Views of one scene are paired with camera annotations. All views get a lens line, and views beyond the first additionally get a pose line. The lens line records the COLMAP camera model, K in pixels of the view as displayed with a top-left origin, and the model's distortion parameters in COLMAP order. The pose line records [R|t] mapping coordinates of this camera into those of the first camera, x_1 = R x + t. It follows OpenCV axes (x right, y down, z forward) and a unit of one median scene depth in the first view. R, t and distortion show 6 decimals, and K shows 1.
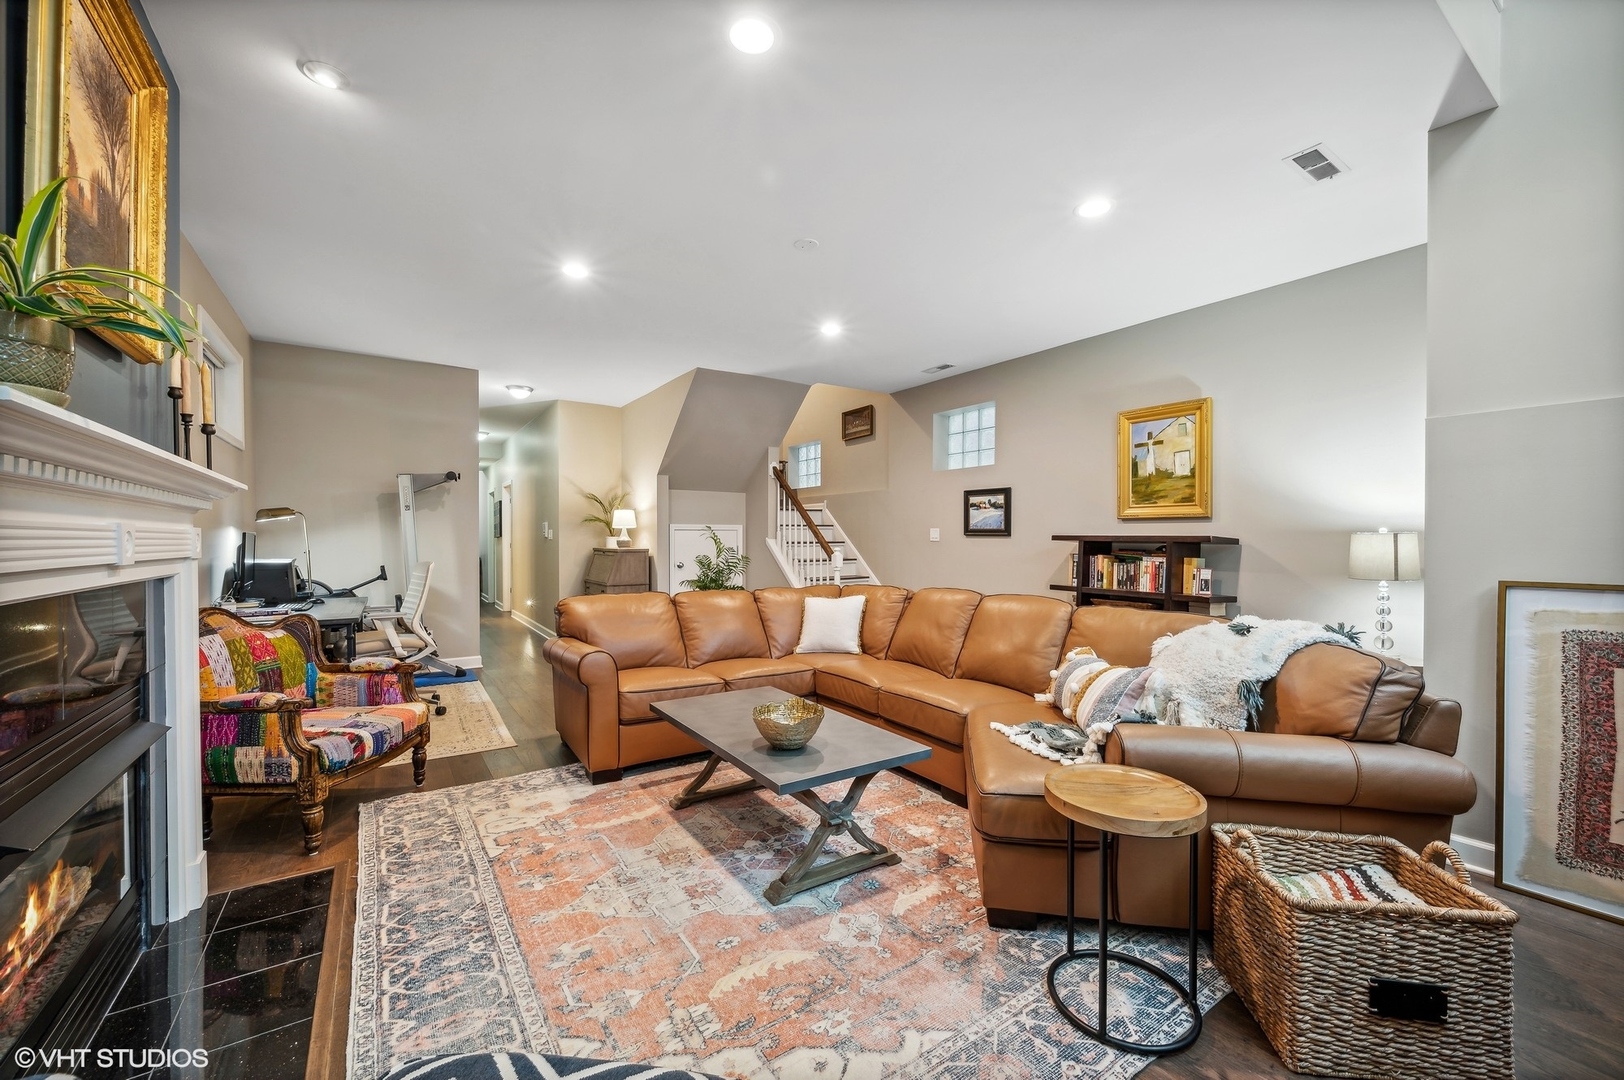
lens RADIAL K [[646.0, 0, 811.8], [0, 646.0, 538.0], [0, 0, 1]] dist [-0.000115, 0.000010]
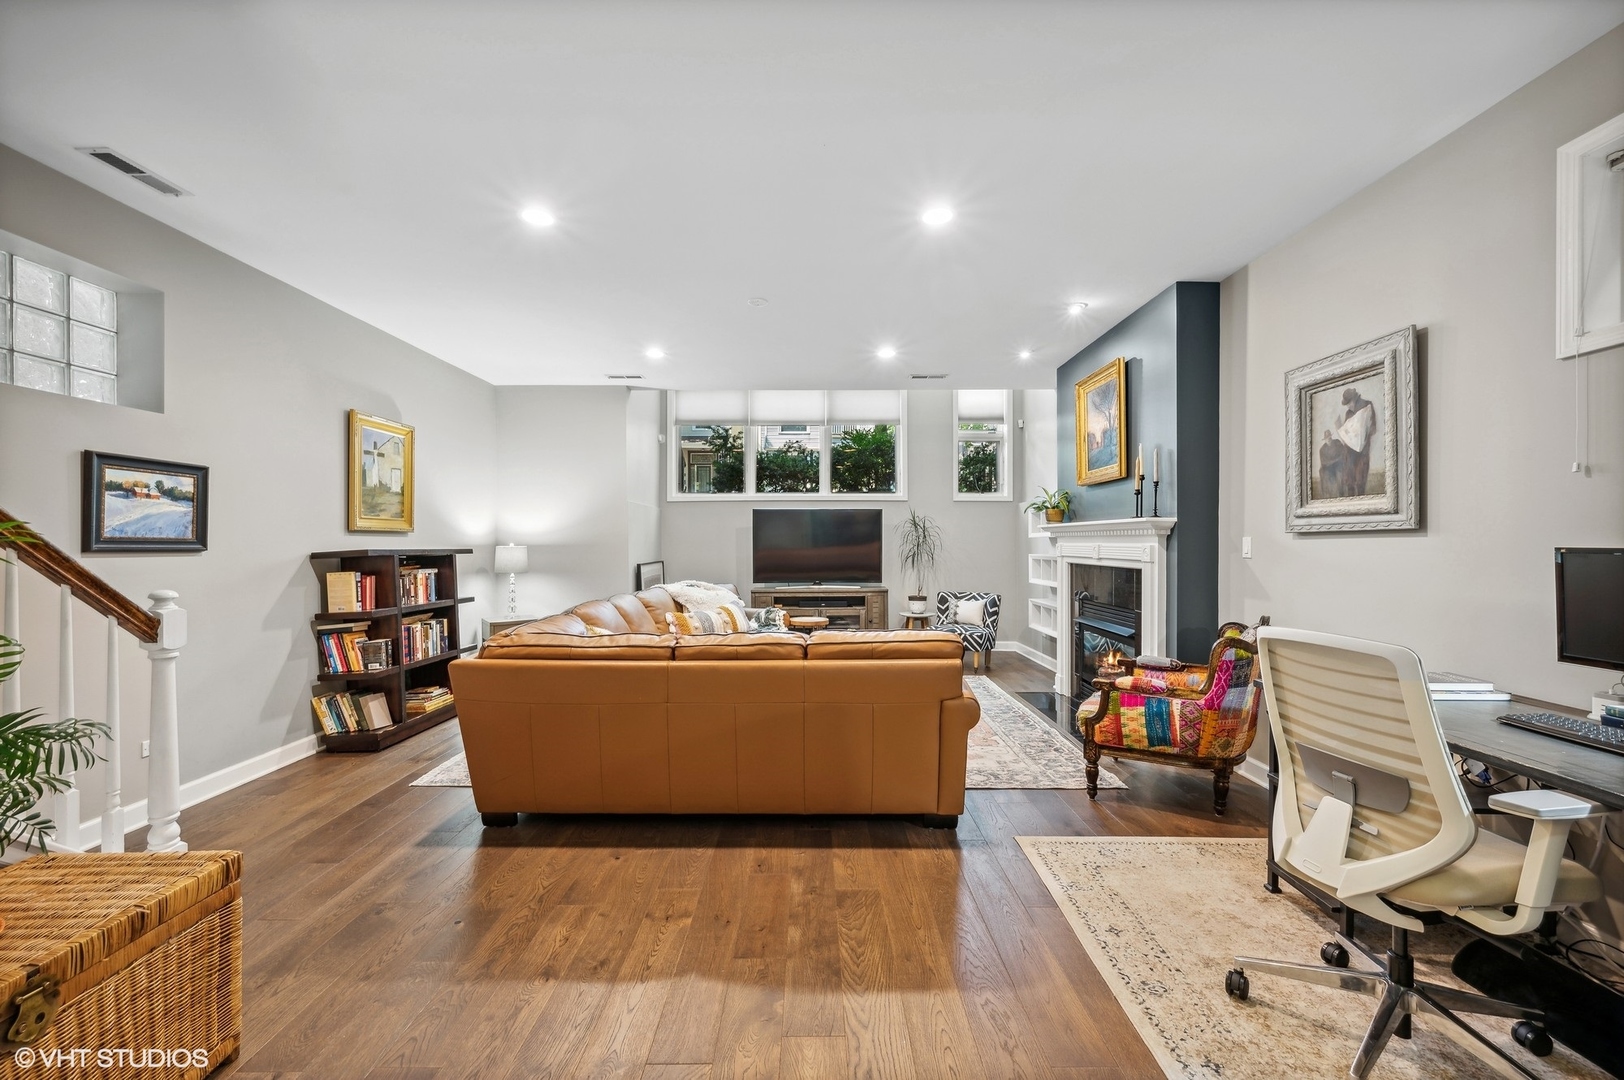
lens RADIAL K [[646.0, 0, 815.1], [0, 646.0, 543.1], [0, 0, 1]] dist [-0.000115, 0.000010]
pose [[-0.829415, 0.000057, 0.558634, -0.556770], [0.000987, 0.999999, 0.001363, -0.013136], [-0.558633, 0.001682, -0.829413, 1.423891]]
